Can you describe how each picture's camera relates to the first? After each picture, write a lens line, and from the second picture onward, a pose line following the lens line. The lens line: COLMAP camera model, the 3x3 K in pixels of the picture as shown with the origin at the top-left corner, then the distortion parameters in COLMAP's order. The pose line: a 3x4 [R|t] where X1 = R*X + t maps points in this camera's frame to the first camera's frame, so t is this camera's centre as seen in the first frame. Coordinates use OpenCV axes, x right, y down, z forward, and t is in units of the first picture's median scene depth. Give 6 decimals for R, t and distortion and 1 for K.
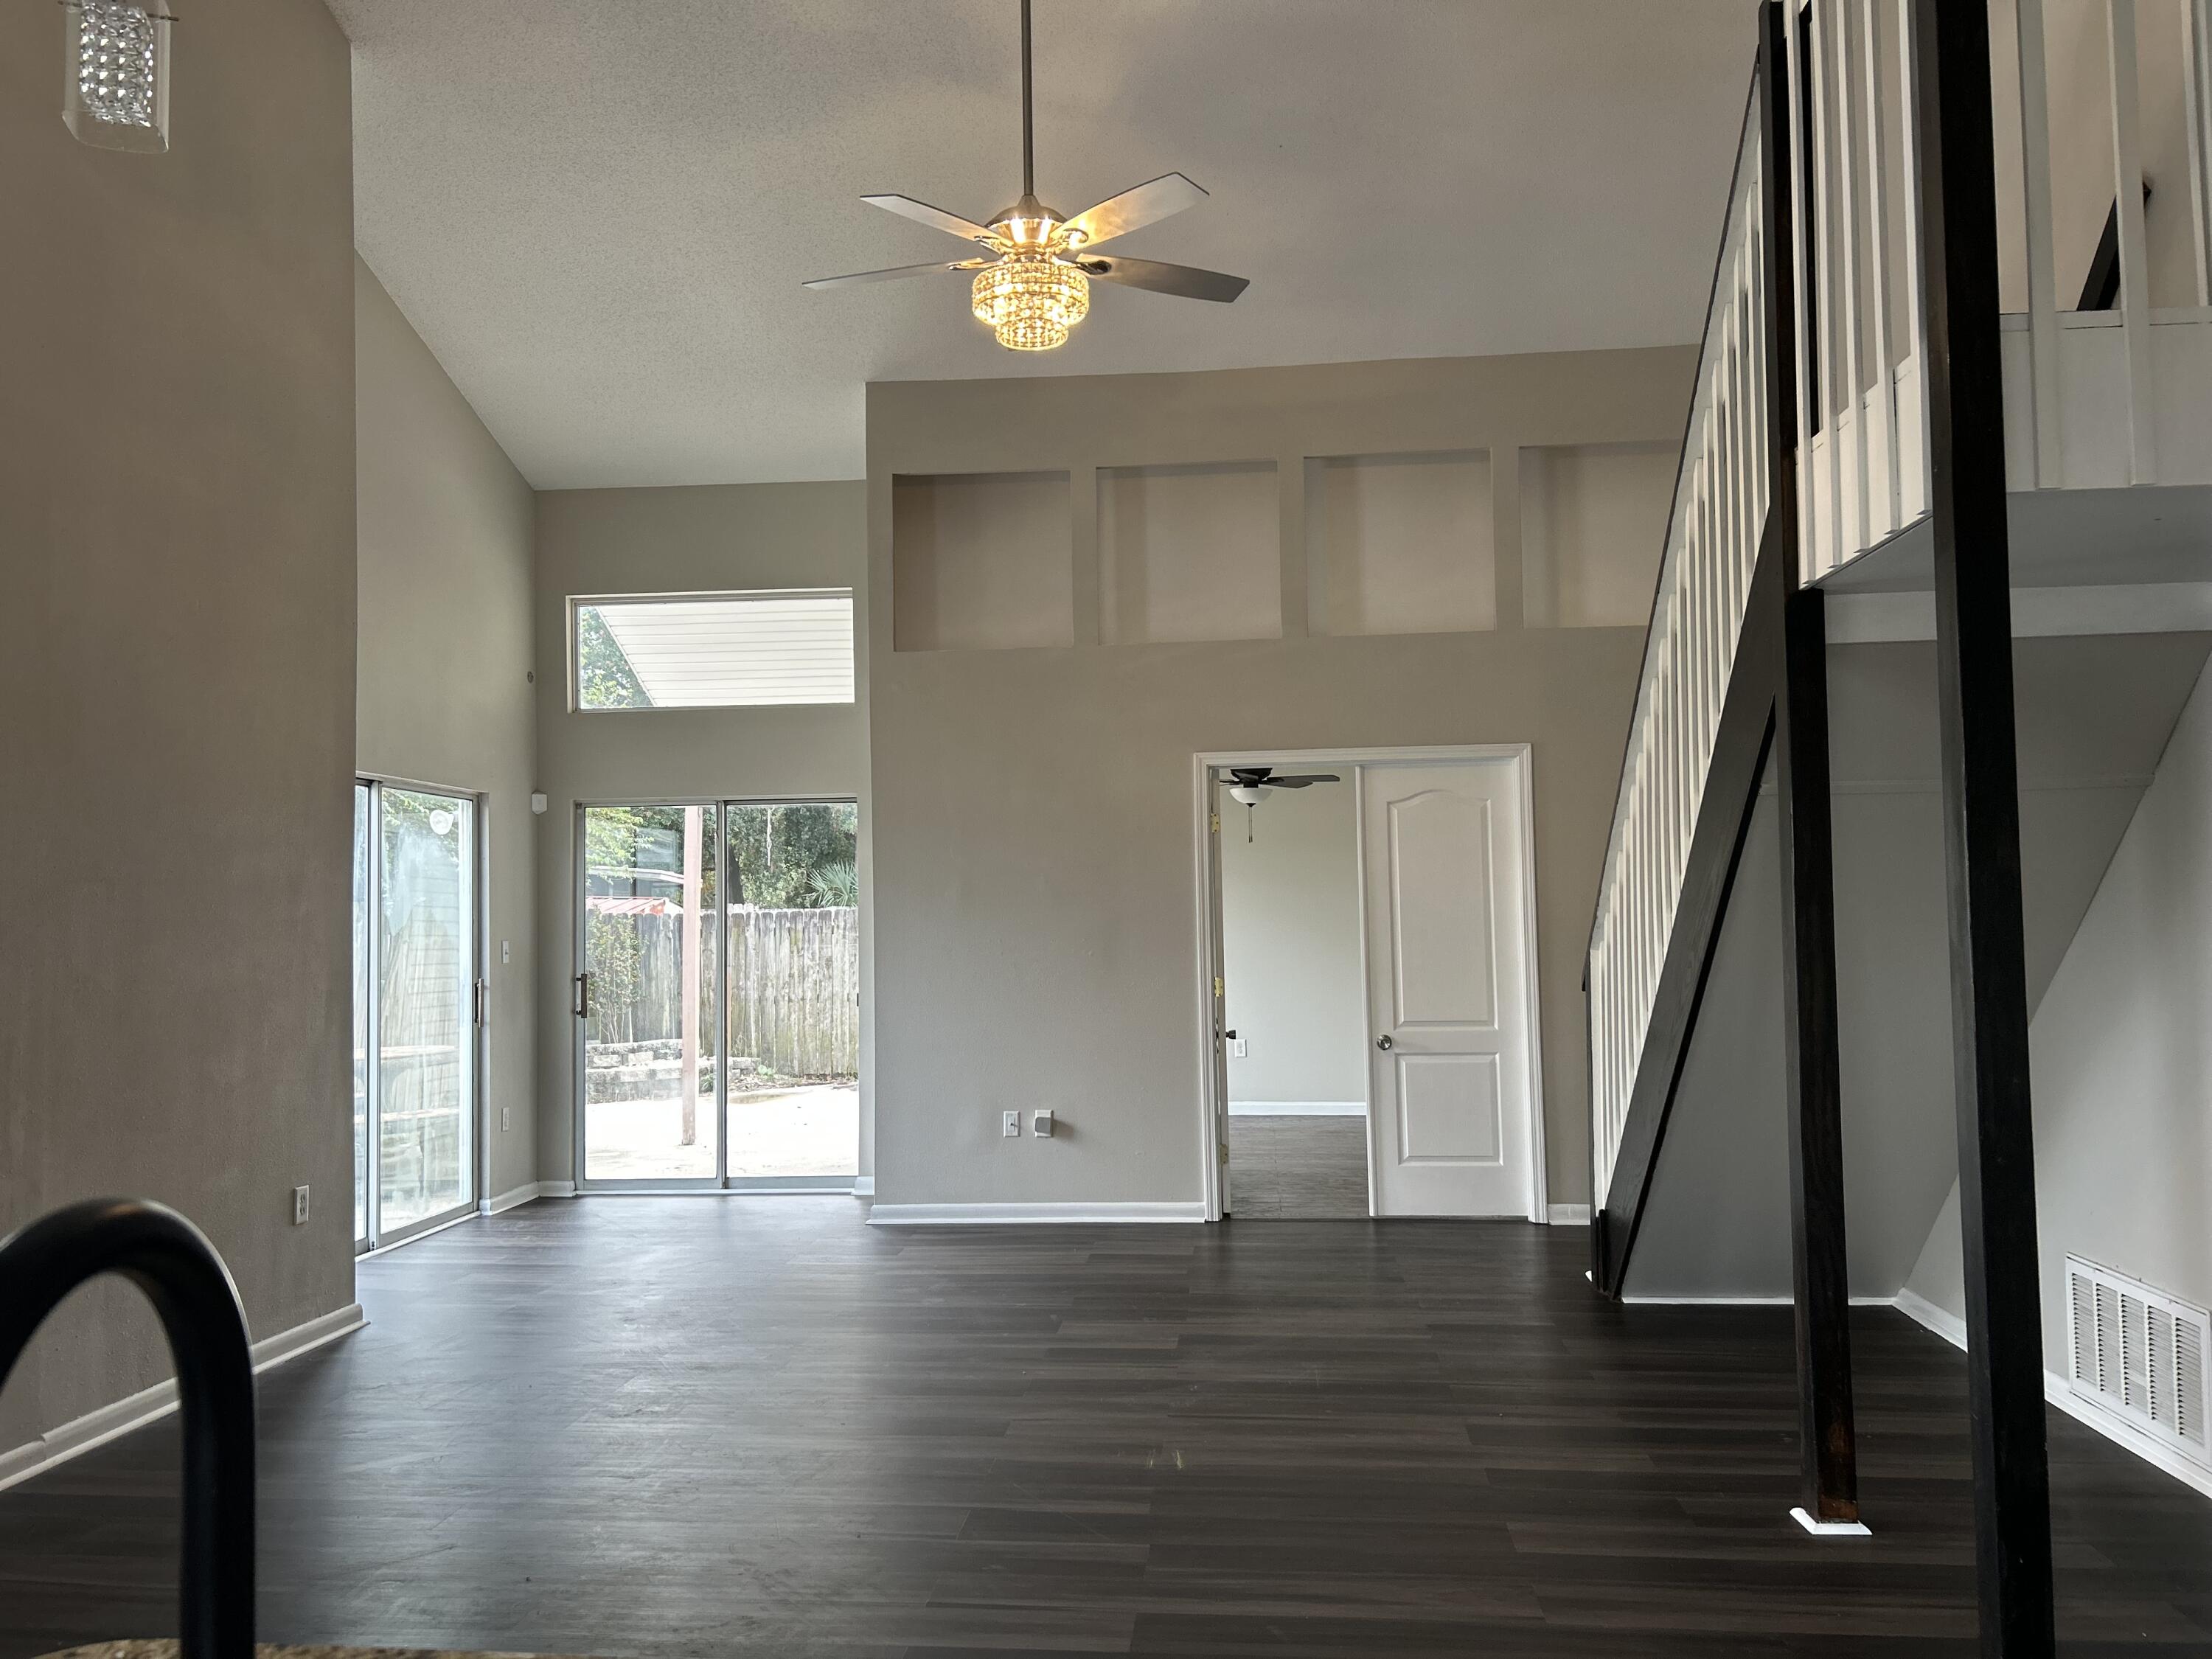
lens RADIAL K [[1709.6, 0, 1106.0], [0, 1709.6, 829.5], [0, 0, 1]] dist [0.188841, -0.273689]
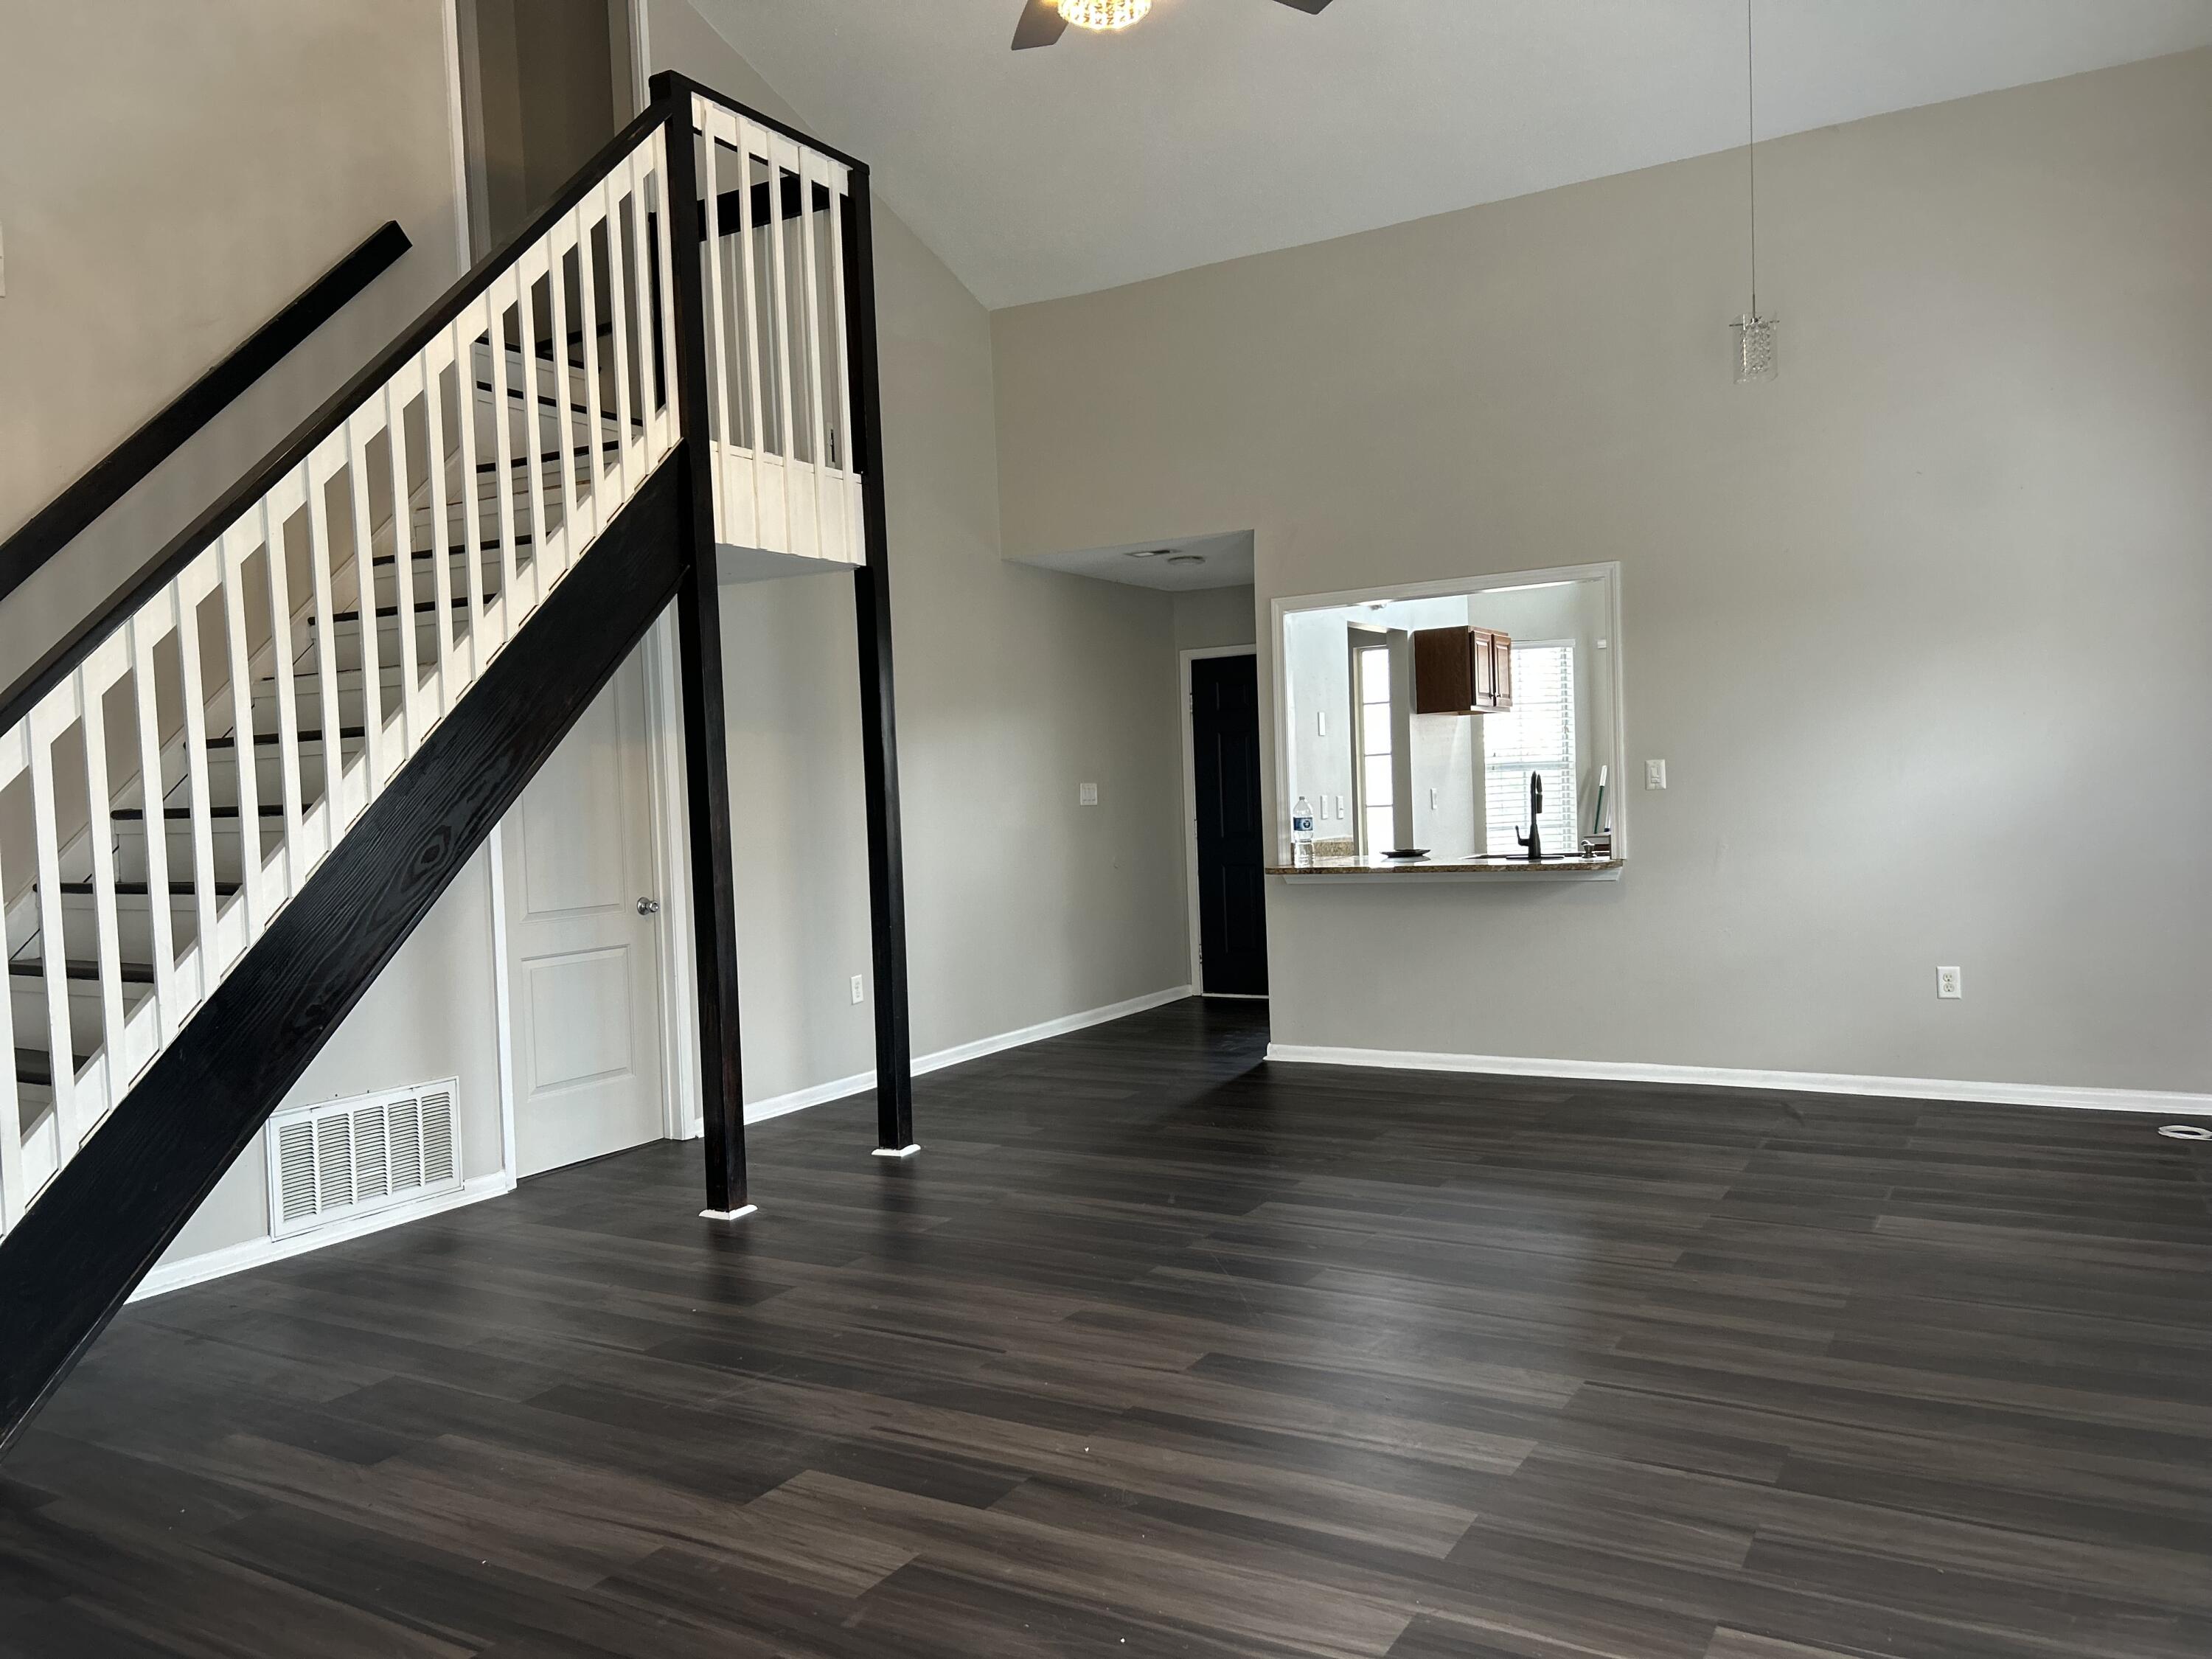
lens RADIAL K [[1709.6, 0, 1106.0], [0, 1709.6, 829.5], [0, 0, 1]] dist [0.188841, -0.273689]
pose [[-0.912494, 0.041357, 0.406994, -0.374748], [0.030913, 0.999003, -0.032206, 0.122692], [-0.407921, -0.016806, -0.912863, 1.837528]]
